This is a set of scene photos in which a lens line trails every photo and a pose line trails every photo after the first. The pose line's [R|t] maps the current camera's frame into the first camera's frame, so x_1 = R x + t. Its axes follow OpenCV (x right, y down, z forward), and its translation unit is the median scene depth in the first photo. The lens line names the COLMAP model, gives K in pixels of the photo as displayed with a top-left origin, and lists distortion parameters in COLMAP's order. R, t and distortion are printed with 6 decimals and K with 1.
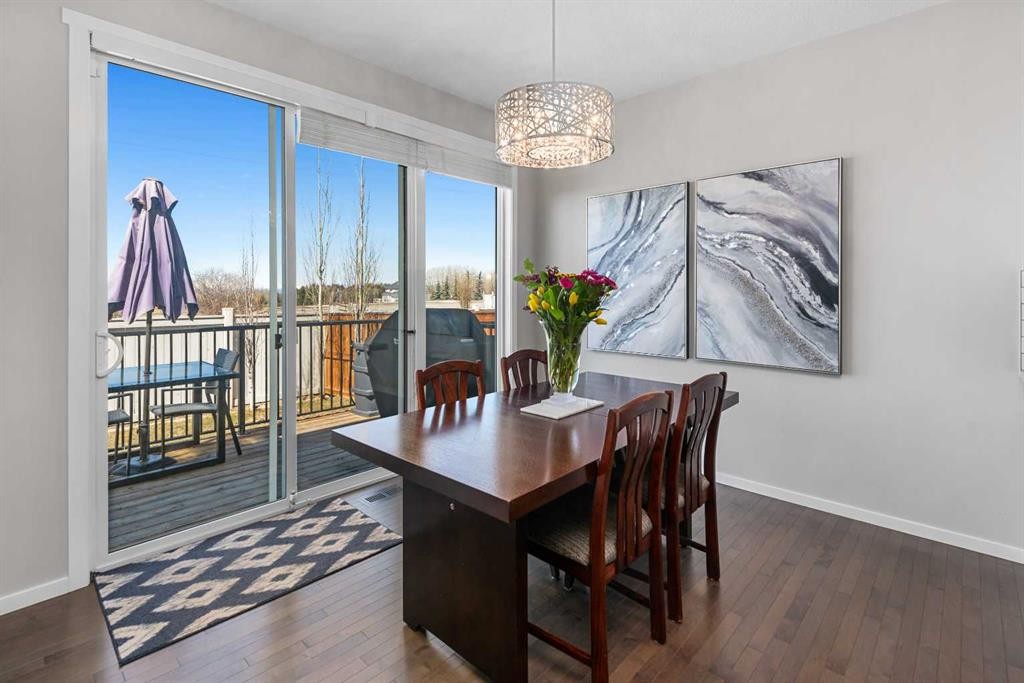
lens RADIAL K [[485.1, 0, 501.8], [0, 485.1, 287.1], [0, 0, 1]] dist [-0.000560, -0.000142]
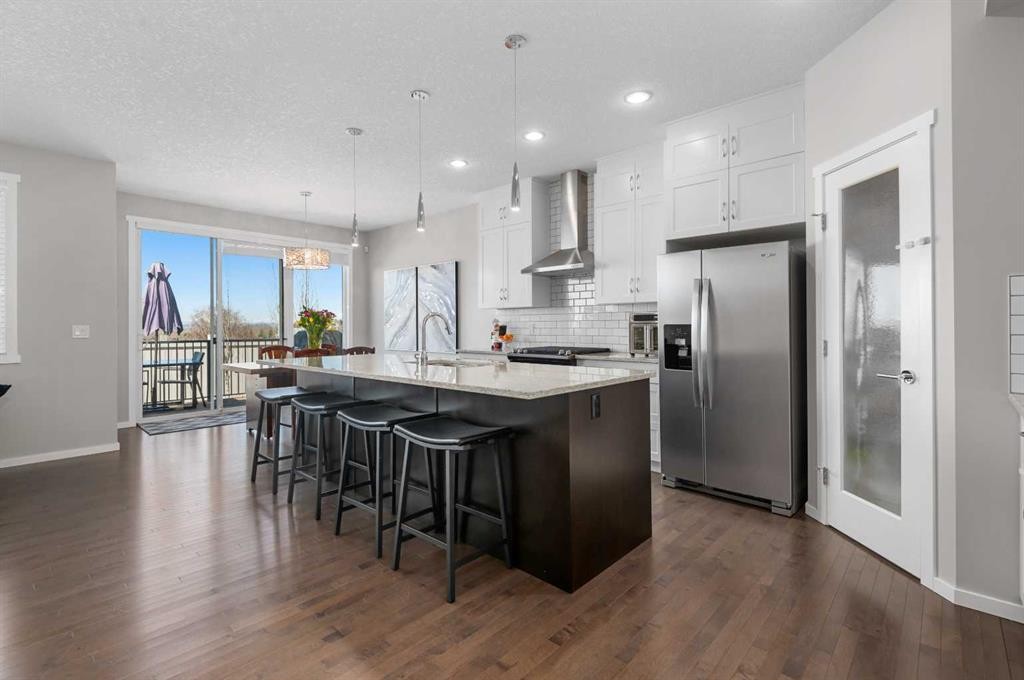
lens RADIAL K [[473.3, 0, 511.8], [0, 473.3, 319.9], [0, 0, 1]] dist [-0.000850, -0.000603]
pose [[0.999660, -0.002840, 0.025926, 0.778181], [0.002801, 0.999995, 0.001556, 0.013546], [-0.025930, -0.001483, 0.999663, -1.121219]]
